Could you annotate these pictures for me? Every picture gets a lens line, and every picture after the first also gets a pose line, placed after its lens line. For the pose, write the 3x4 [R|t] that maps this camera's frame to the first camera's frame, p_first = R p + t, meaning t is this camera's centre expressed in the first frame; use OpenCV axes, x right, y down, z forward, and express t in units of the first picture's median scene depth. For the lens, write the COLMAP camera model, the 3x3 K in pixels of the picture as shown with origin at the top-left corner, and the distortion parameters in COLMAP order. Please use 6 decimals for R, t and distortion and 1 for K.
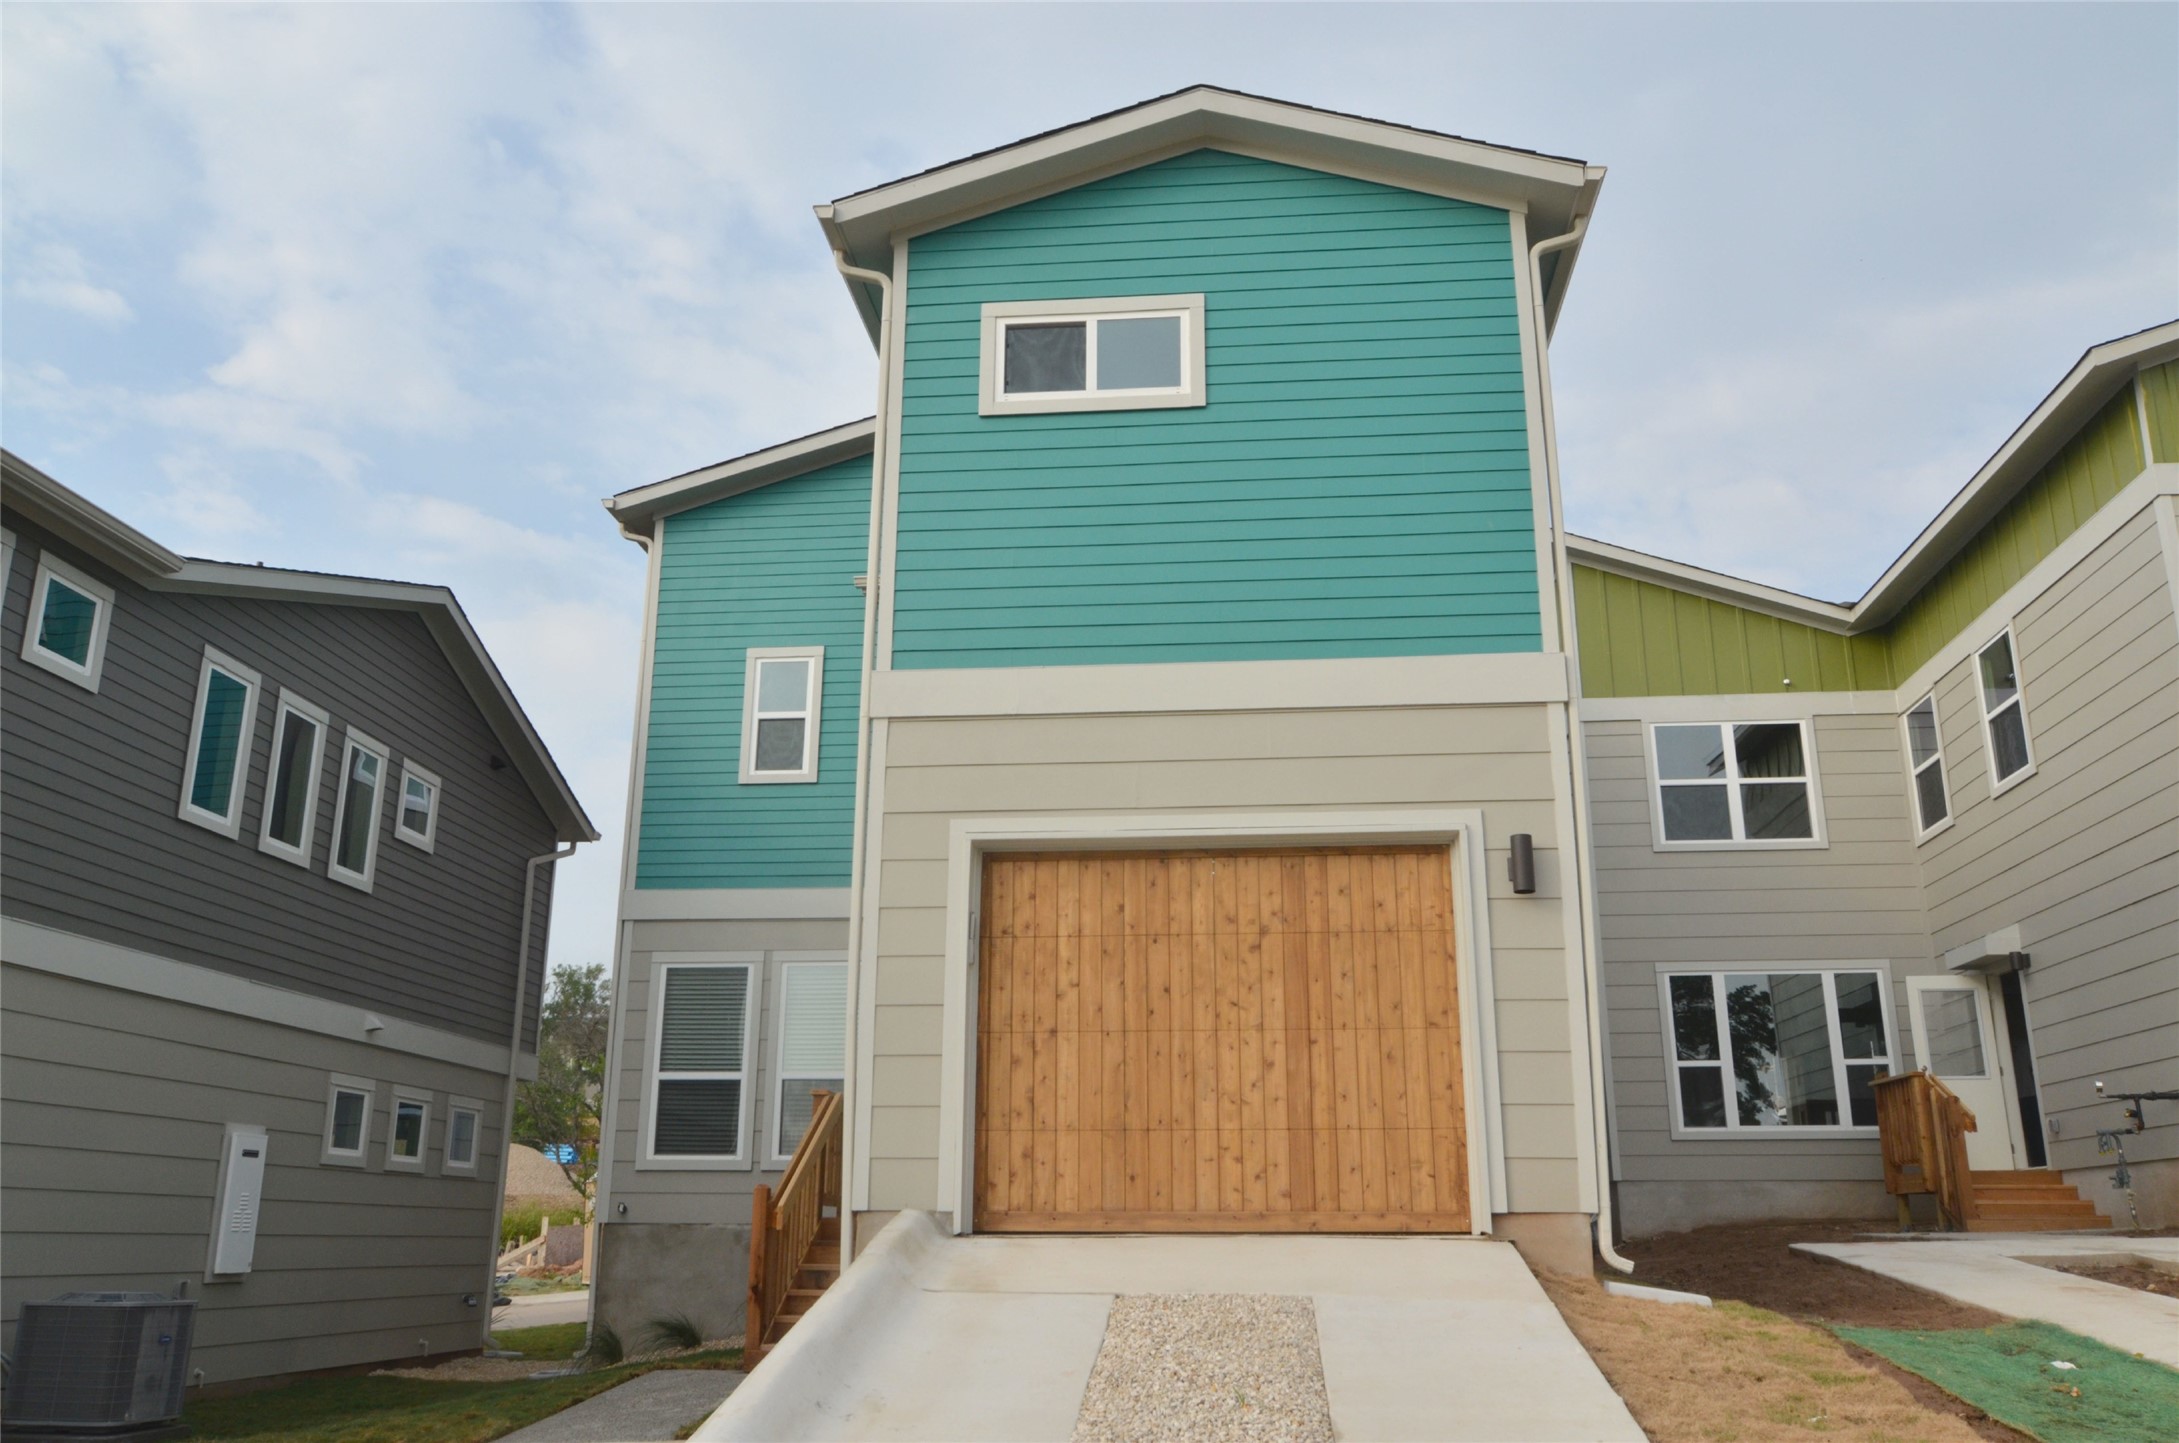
lens RADIAL K [[1722.6, 0, 1089.5], [0, 1722.6, 721.5], [0, 0, 1]] dist [0.001326, 0.002157]
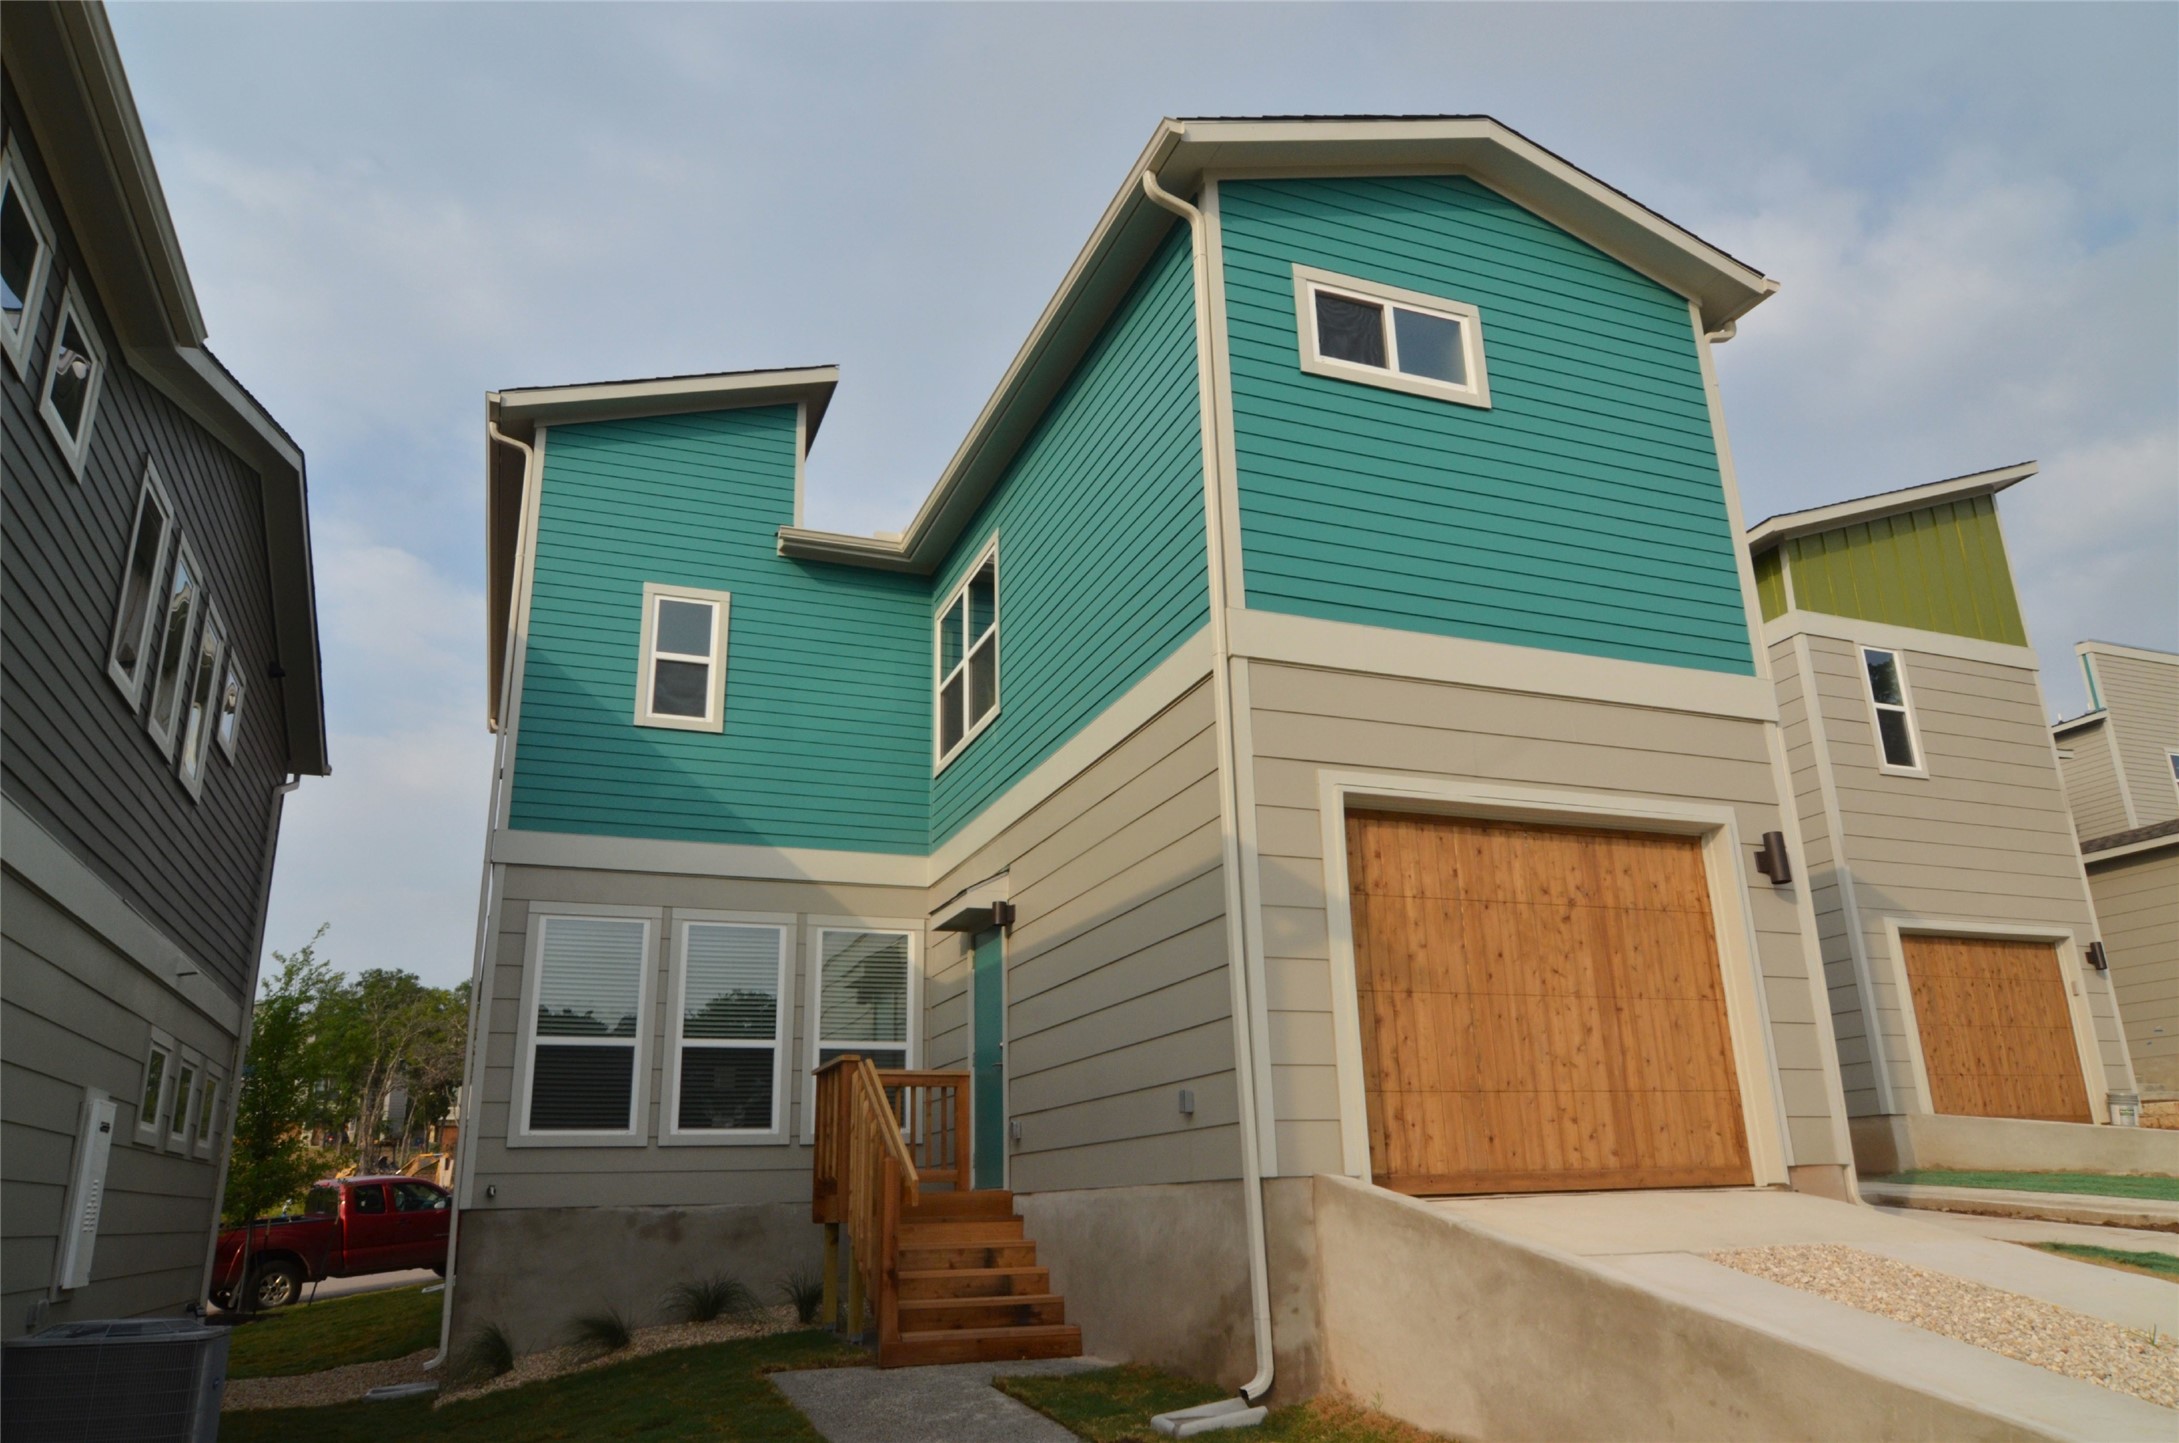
lens RADIAL K [[1467.6, 0, 1091.6], [0, 1467.6, 725.8], [0, 0, 1]] dist [-0.001820, -0.004097]
pose [[0.890191, 0.115184, 0.440785, -0.574069], [-0.102605, 0.993343, -0.052359, 0.091000], [-0.443882, 0.001383, 0.896084, 0.324340]]
